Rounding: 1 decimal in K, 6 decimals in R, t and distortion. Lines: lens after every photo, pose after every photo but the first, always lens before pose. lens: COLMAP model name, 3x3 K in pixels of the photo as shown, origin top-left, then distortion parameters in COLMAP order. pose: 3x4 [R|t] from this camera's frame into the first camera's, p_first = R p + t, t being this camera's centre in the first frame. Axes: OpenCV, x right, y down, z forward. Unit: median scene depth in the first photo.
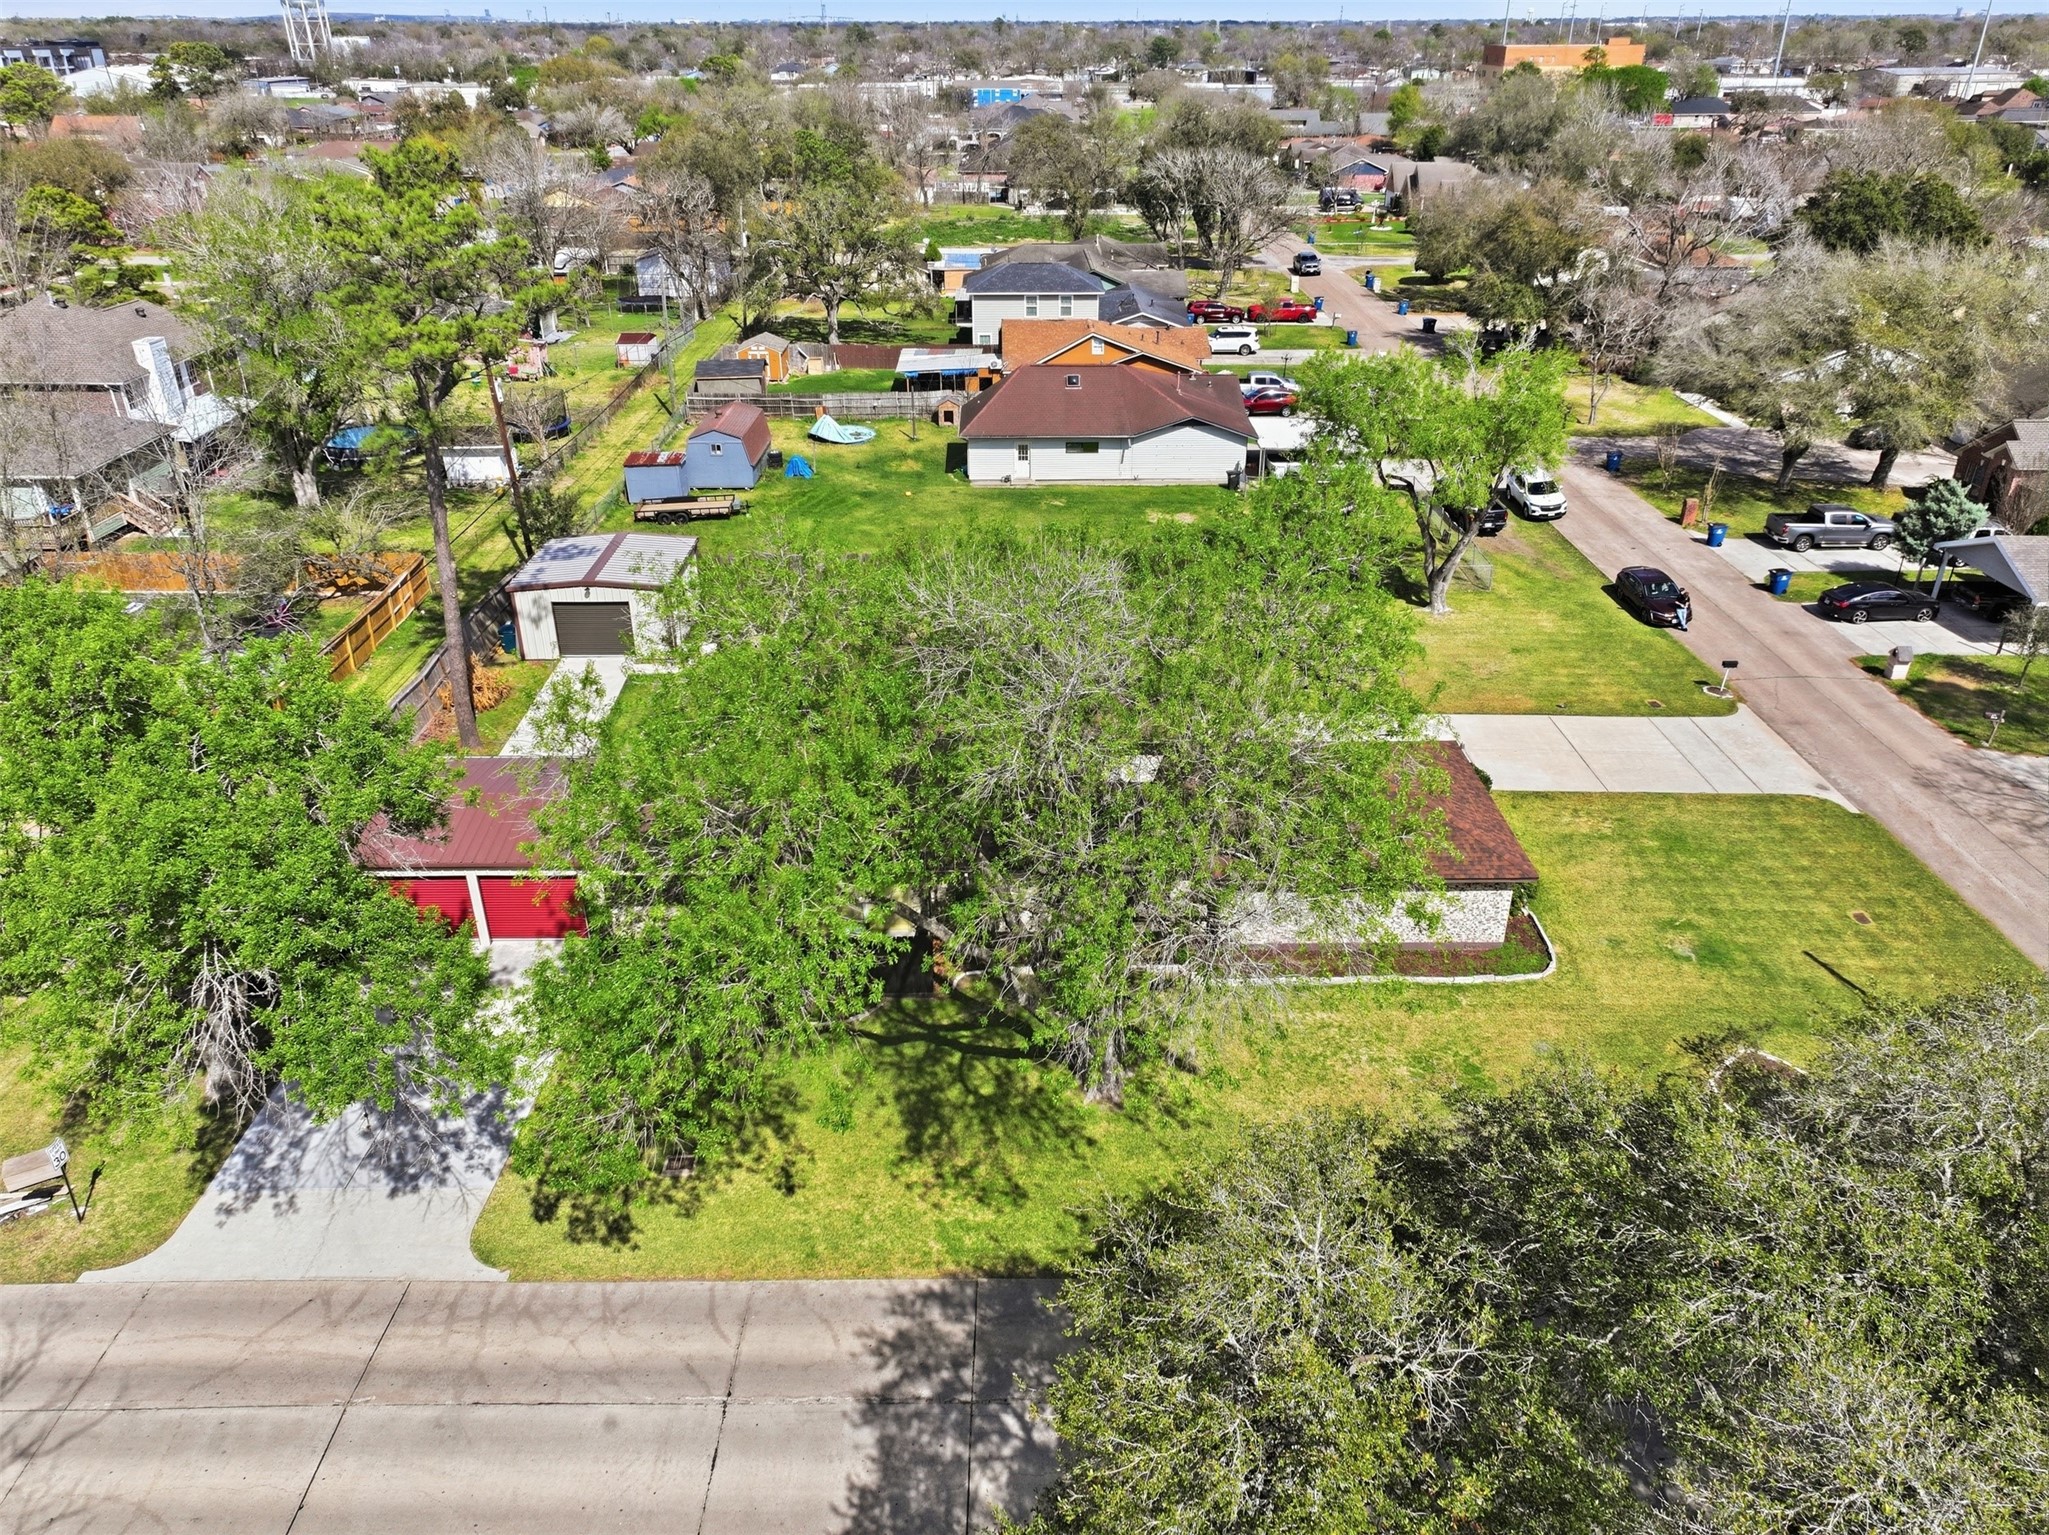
lens RADIAL K [[1442.8, 0, 1030.8], [0, 1442.8, 761.2], [0, 0, 1]] dist [0.006012, 0.004040]
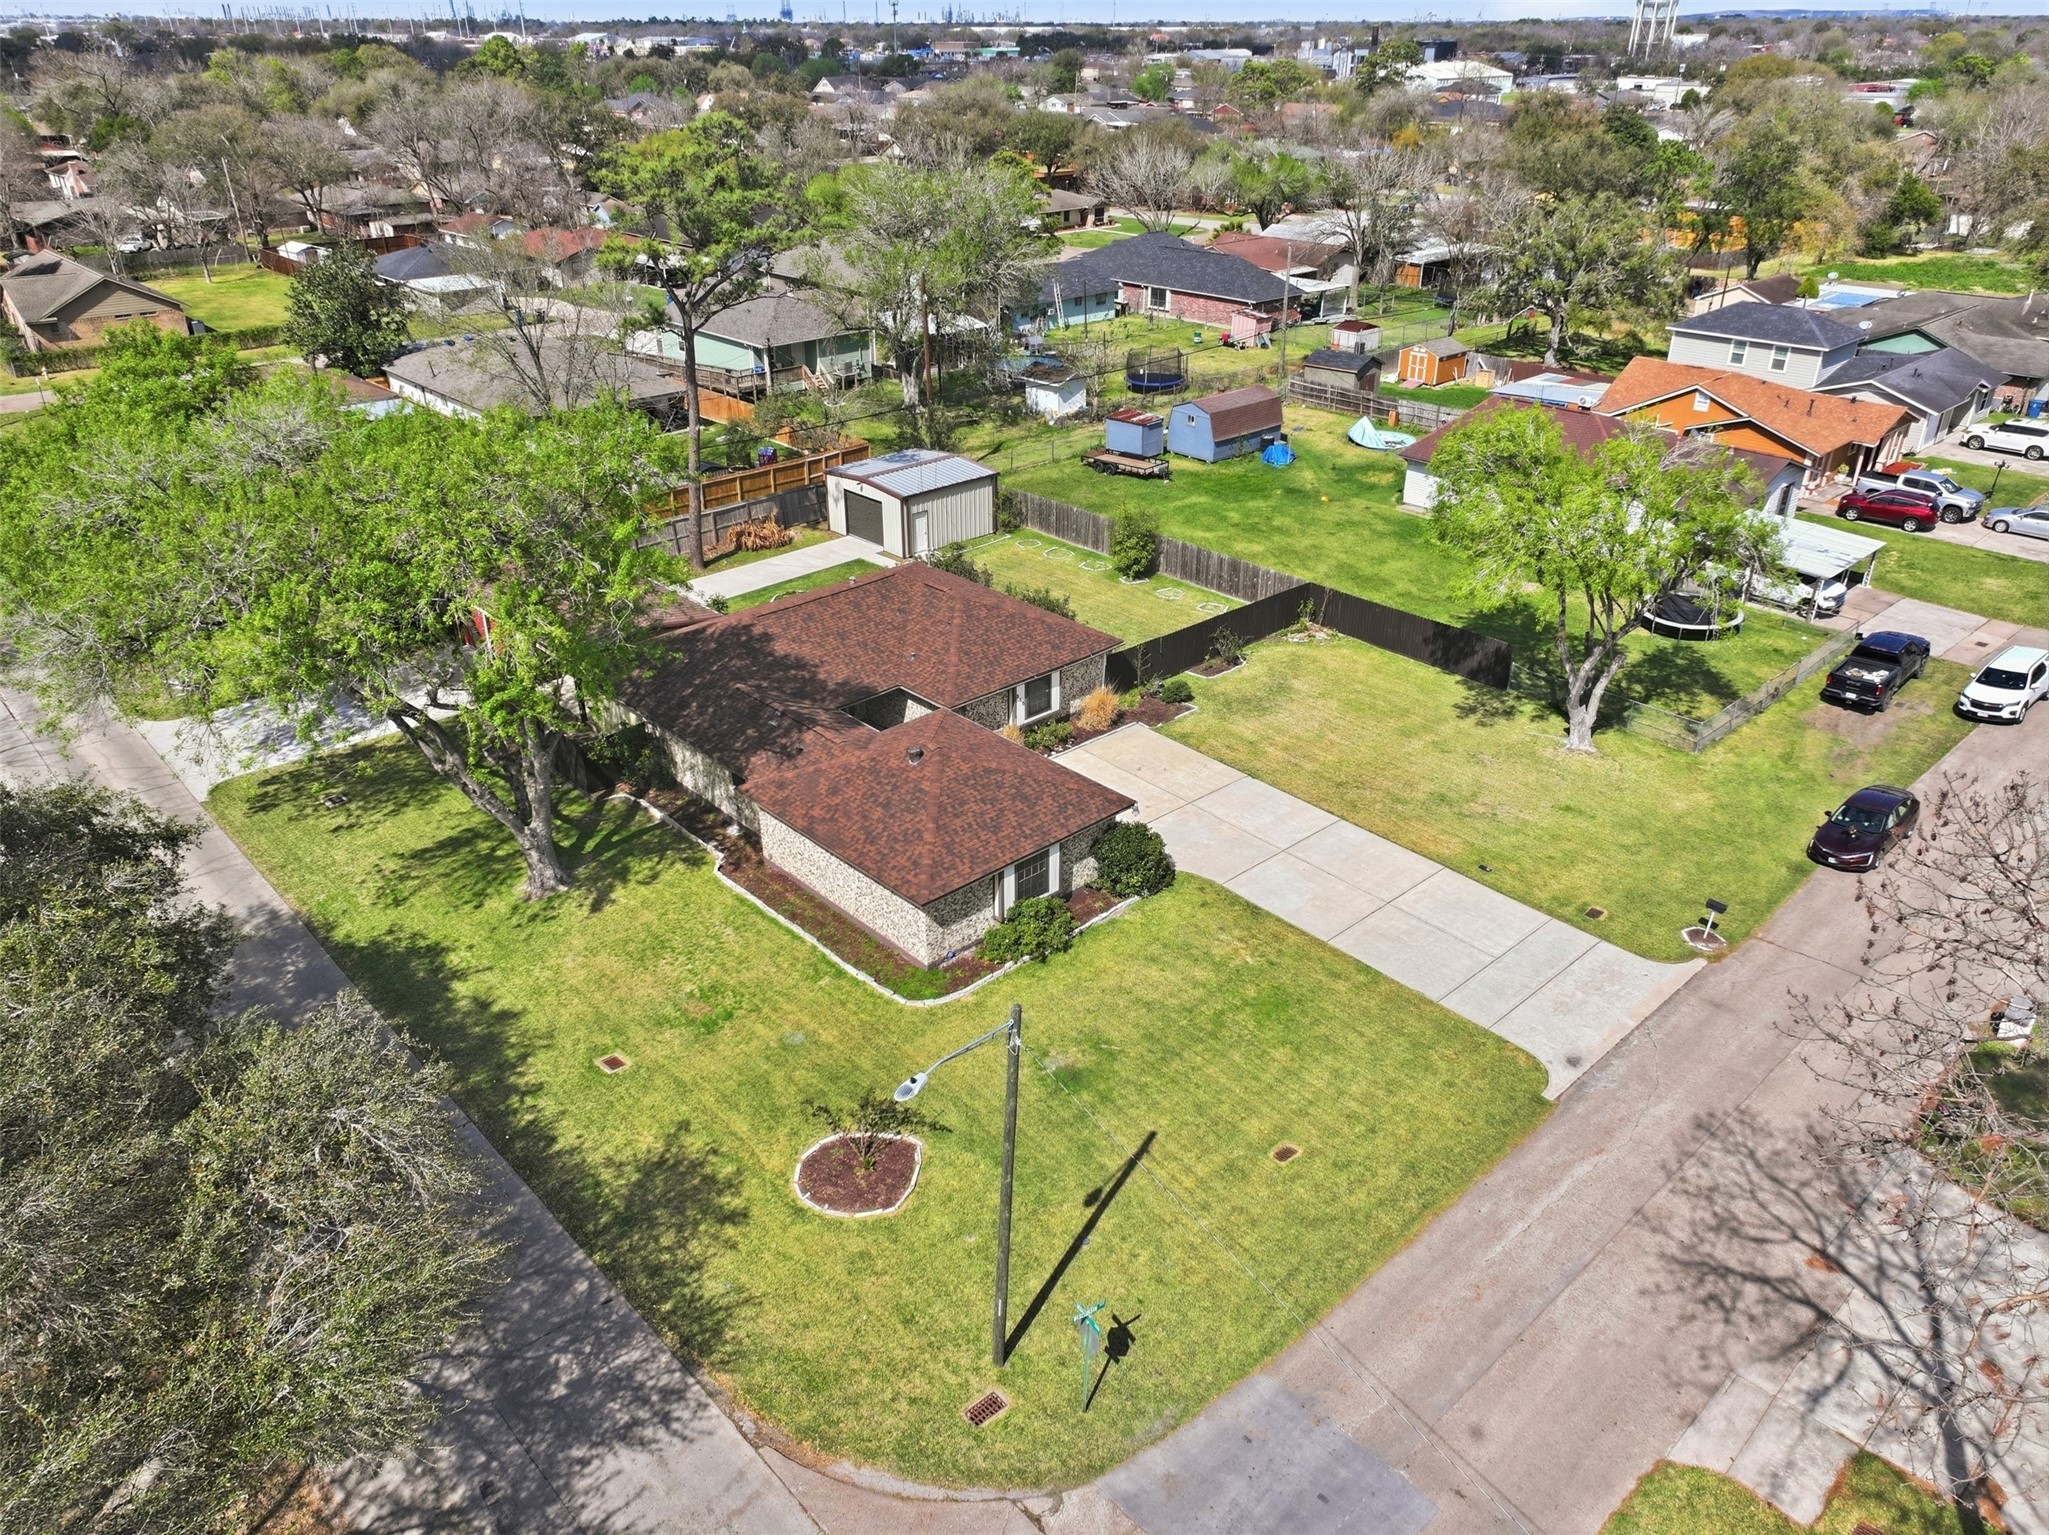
lens RADIAL K [[1433.4, 0, 1023.8], [0, 1433.4, 787.6], [0, 0, 1]] dist [0.000606, 0.004339]
pose [[0.670745, 0.349755, -0.654043, 0.793274], [-0.337956, 0.929091, 0.150253, -0.128008], [0.660217, 0.120256, 0.741385, 0.253347]]
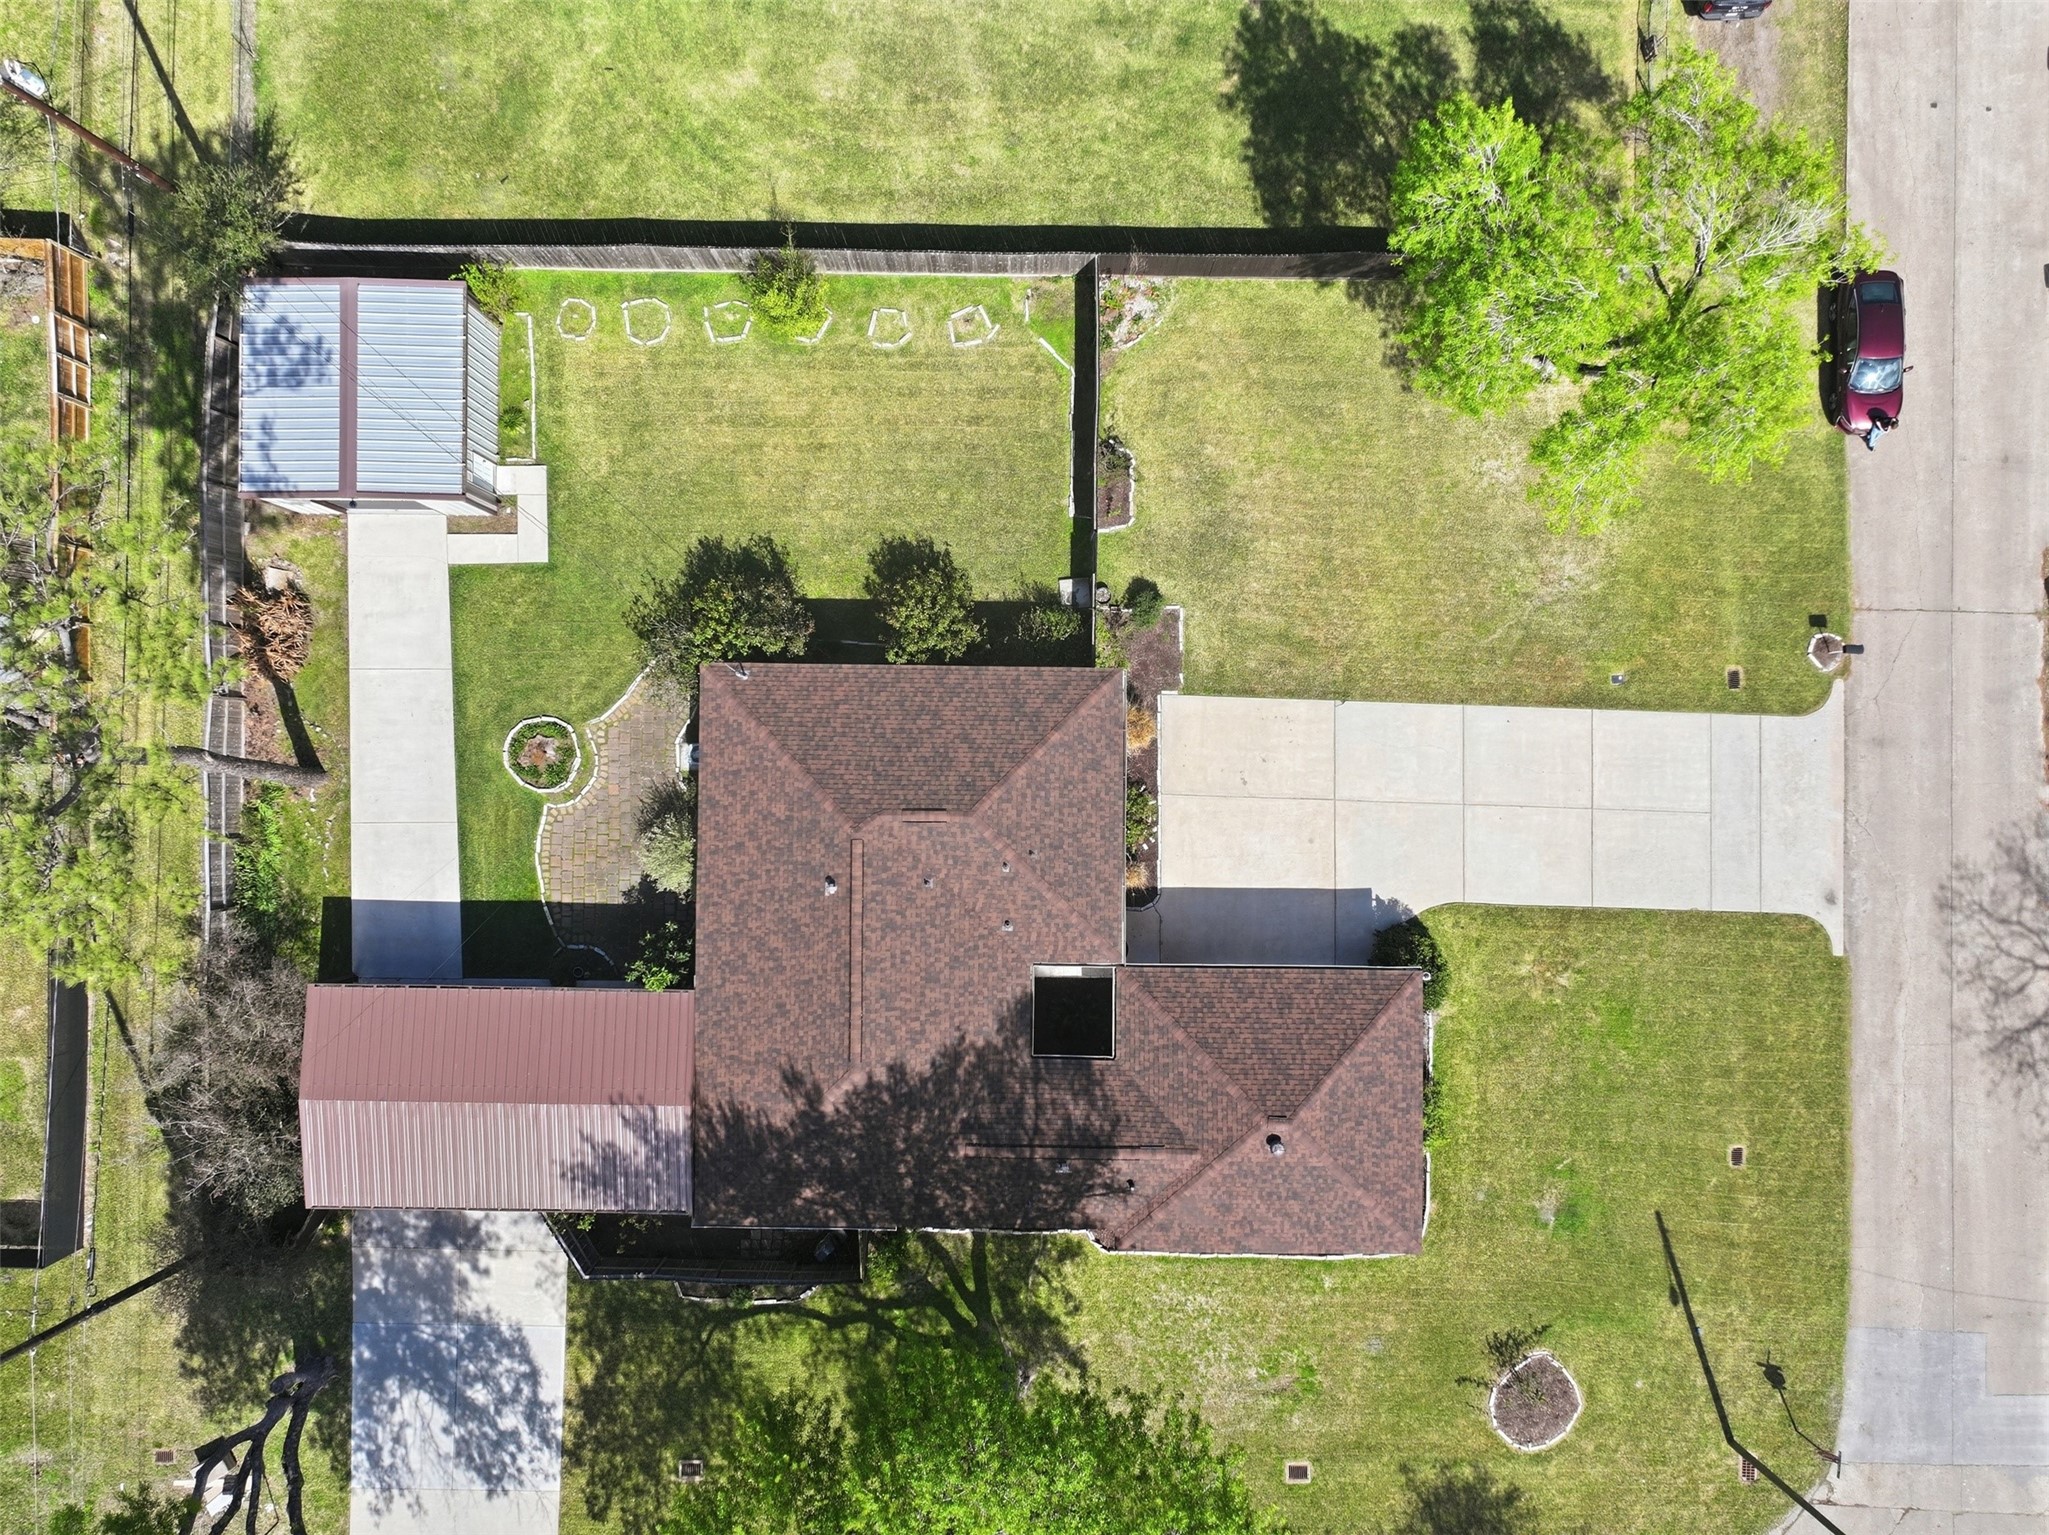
lens RADIAL K [[1437.7, 0, 1016.7], [0, 1437.7, 751.1], [0, 0, 1]] dist [0.008129, 0.005003]
pose [[0.999803, 0.019334, 0.004583, 0.028454], [-0.012988, 0.461389, 0.887103, -0.828953], [0.015037, -0.886987, 0.461549, 0.657931]]
